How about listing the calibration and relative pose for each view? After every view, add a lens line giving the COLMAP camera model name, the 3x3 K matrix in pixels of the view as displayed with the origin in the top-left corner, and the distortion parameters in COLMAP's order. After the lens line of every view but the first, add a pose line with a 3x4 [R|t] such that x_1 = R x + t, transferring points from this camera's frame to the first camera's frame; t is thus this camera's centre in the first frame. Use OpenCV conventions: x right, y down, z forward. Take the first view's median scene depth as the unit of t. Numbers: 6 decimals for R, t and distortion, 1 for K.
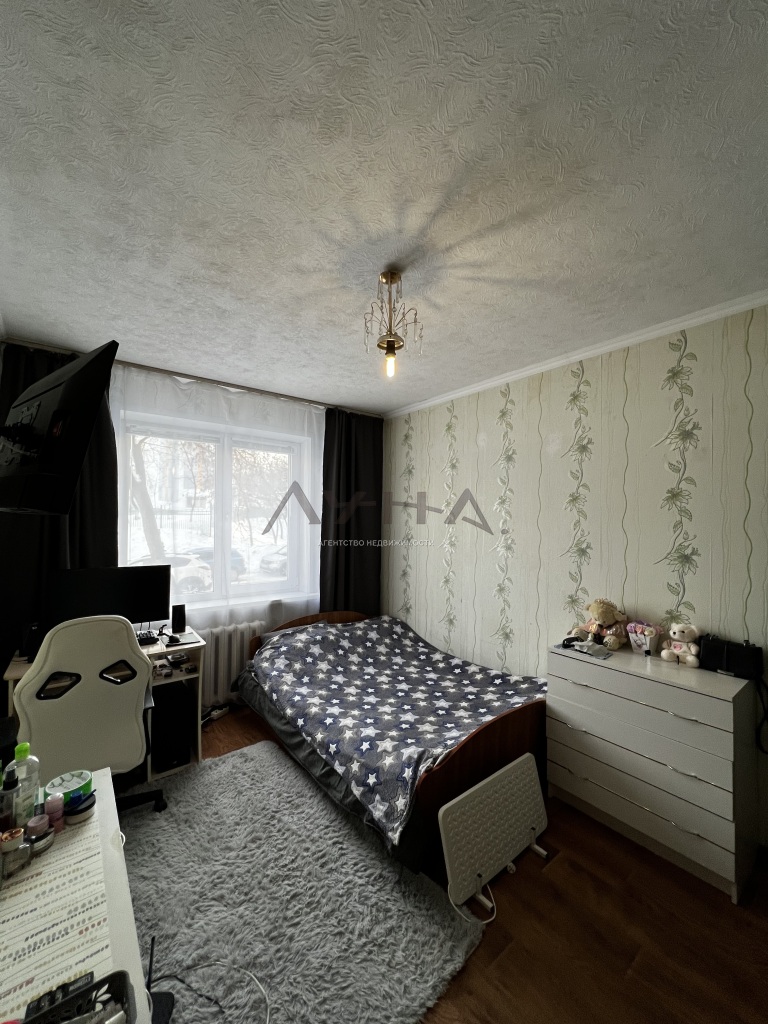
lens RADIAL K [[409.8, 0, 388.7], [0, 409.8, 513.1], [0, 0, 1]] dist [-0.003430, 0.000870]
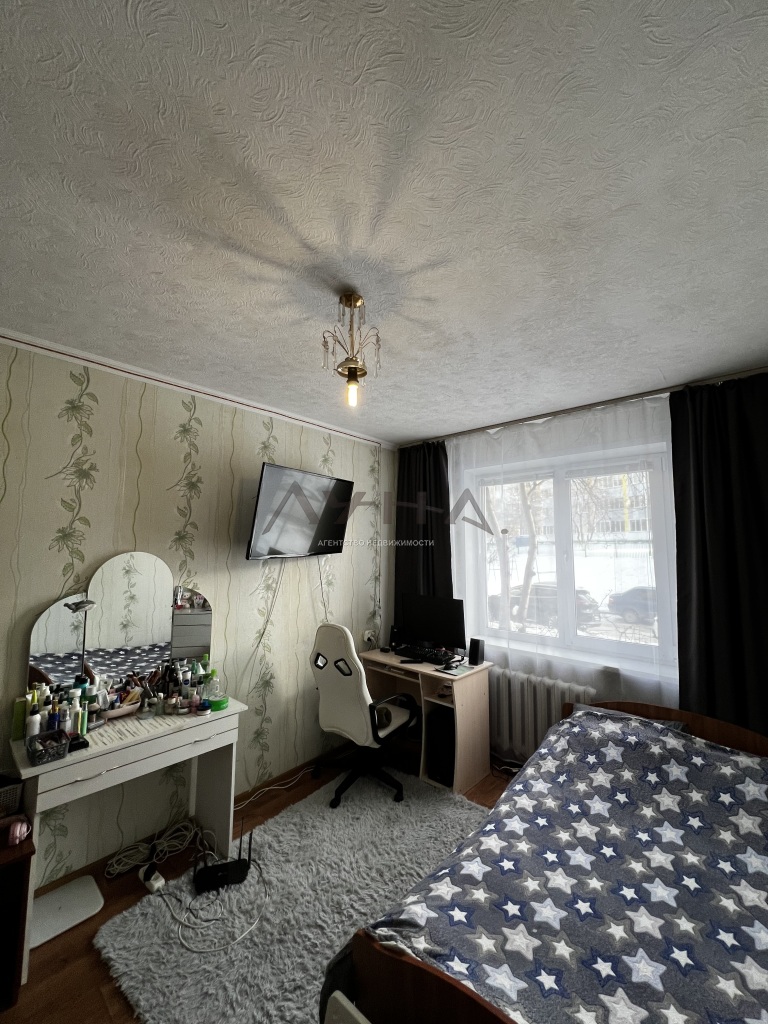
lens RADIAL K [[409.8, 0, 387.0], [0, 409.8, 510.6], [0, 0, 1]] dist [-0.003430, 0.000870]
pose [[0.163248, -0.096815, -0.981823, 0.540294], [0.014792, 0.995302, -0.095685, -0.013353], [0.986474, 0.001098, 0.163913, 0.579147]]
